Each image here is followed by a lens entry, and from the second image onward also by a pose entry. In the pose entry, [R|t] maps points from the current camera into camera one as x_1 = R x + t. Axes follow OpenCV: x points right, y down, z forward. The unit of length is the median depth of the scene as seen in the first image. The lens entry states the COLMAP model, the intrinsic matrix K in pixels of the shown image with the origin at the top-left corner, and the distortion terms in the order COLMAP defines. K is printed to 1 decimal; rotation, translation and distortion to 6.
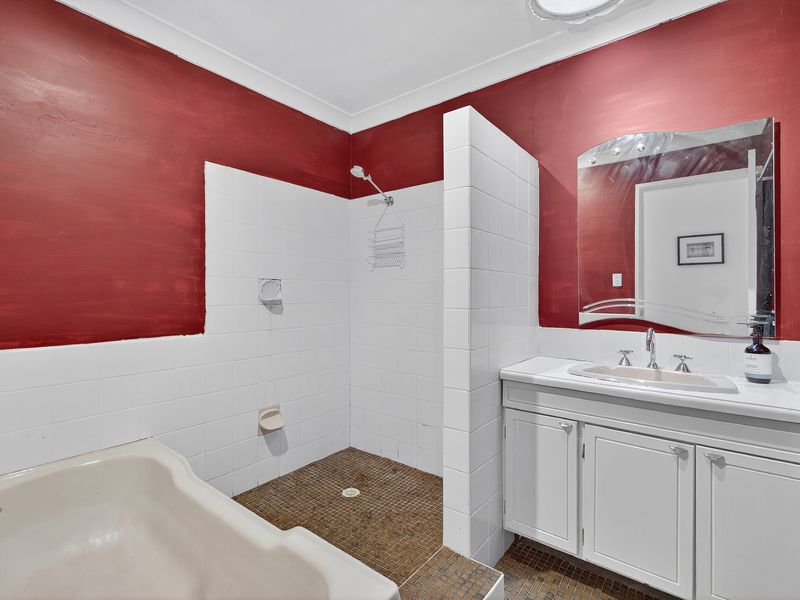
lens RADIAL K [[392.0, 0, 399.6], [0, 392.0, 295.9], [0, 0, 1]] dist [-0.000971, -0.000214]
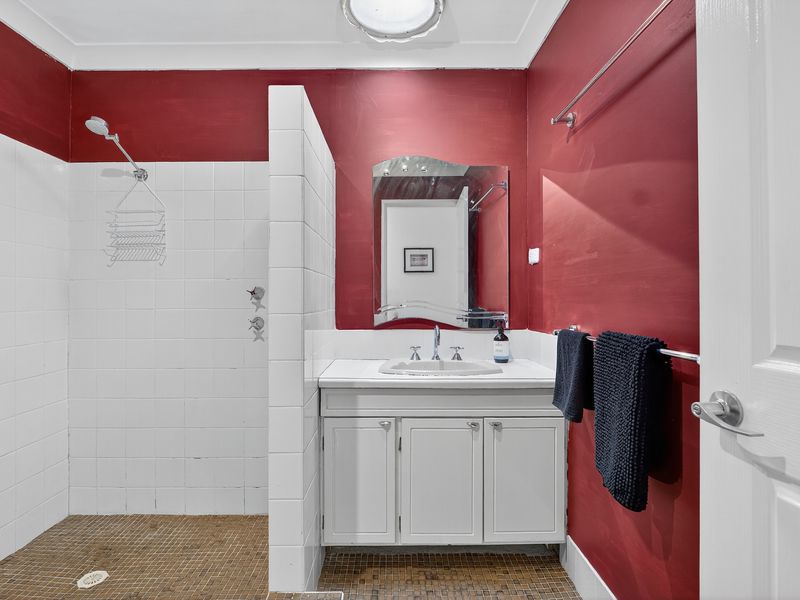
lens RADIAL K [[404.4, 0, 398.9], [0, 404.4, 297.6], [0, 0, 1]] dist [-0.013112, -0.000694]
pose [[0.780640, -0.004343, 0.624966, -0.187667], [0.005916, 0.999982, -0.000440, -0.000978], [-0.624953, 0.004041, 0.780652, 0.124969]]
